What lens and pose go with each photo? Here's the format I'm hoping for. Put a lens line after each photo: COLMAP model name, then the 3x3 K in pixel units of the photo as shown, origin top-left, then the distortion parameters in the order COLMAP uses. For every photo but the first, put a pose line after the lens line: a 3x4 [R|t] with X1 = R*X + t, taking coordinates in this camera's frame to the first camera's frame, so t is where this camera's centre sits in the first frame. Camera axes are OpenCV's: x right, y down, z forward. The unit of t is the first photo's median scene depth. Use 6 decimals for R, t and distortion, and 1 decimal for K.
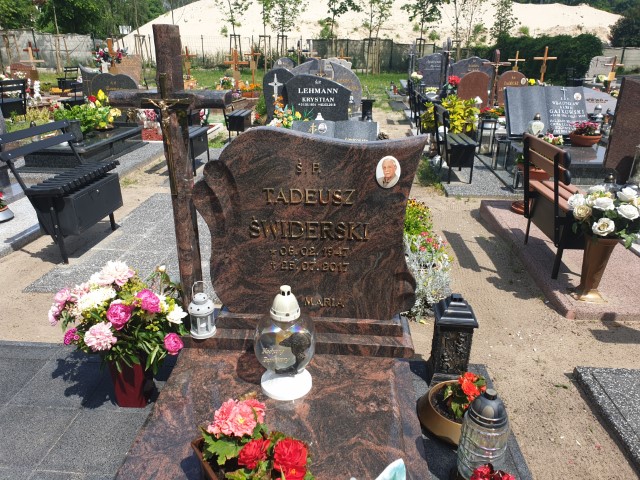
lens RADIAL K [[502.4, 0, 310.4], [0, 502.4, 241.9], [0, 0, 1]] dist [0.014039, 0.000196]
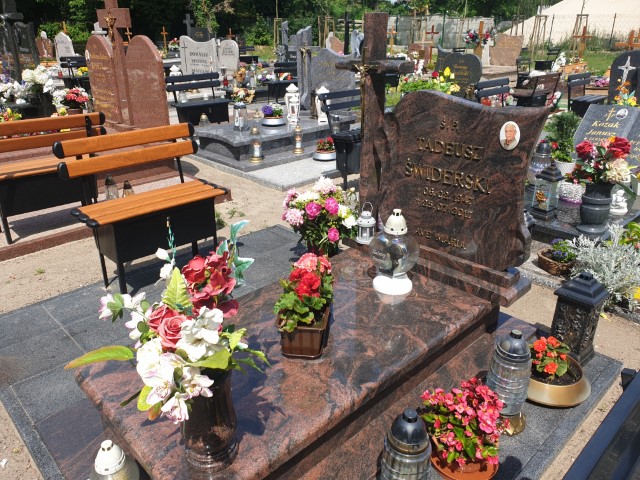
lens RADIAL K [[502.4, 0, 310.4], [0, 502.4, 241.9], [0, 0, 1]] dist [0.014039, 0.000196]
pose [[0.743034, 0.254783, -0.618859, 0.150353], [-0.235544, 0.965093, 0.114521, 0.018165], [0.626434, 0.060675, 0.777109, -0.042507]]
